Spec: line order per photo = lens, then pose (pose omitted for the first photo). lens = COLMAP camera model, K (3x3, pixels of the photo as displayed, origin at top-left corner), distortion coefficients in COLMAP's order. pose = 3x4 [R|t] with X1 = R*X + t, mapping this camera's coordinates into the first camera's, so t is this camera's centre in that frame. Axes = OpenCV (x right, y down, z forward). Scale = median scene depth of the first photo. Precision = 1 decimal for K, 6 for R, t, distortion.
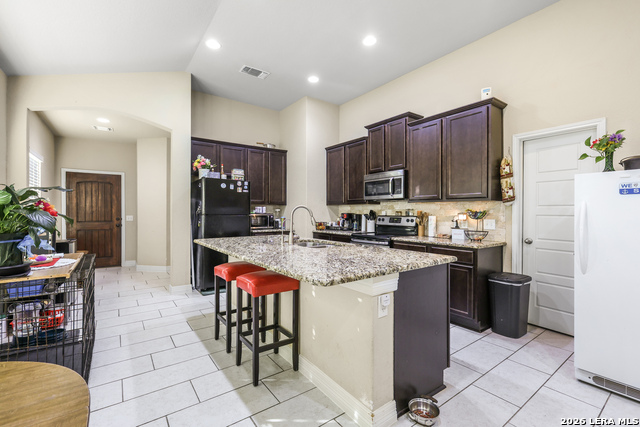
lens RADIAL K [[282.4, 0, 324.5], [0, 282.4, 211.5], [0, 0, 1]] dist [0.003259, -0.000030]
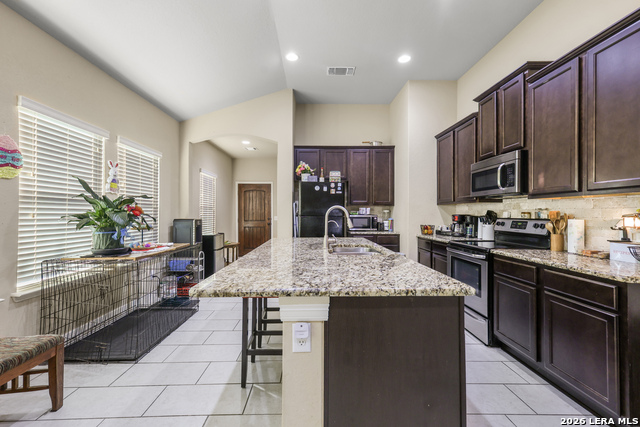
lens RADIAL K [[282.4, 0, 324.5], [0, 282.4, 211.5], [0, 0, 1]] dist [0.003259, -0.000030]
pose [[0.813643, -0.004969, -0.581344, 0.264274], [0.002073, 0.999982, -0.005646, 0.000948], [0.581362, 0.003389, 0.813638, 0.163559]]
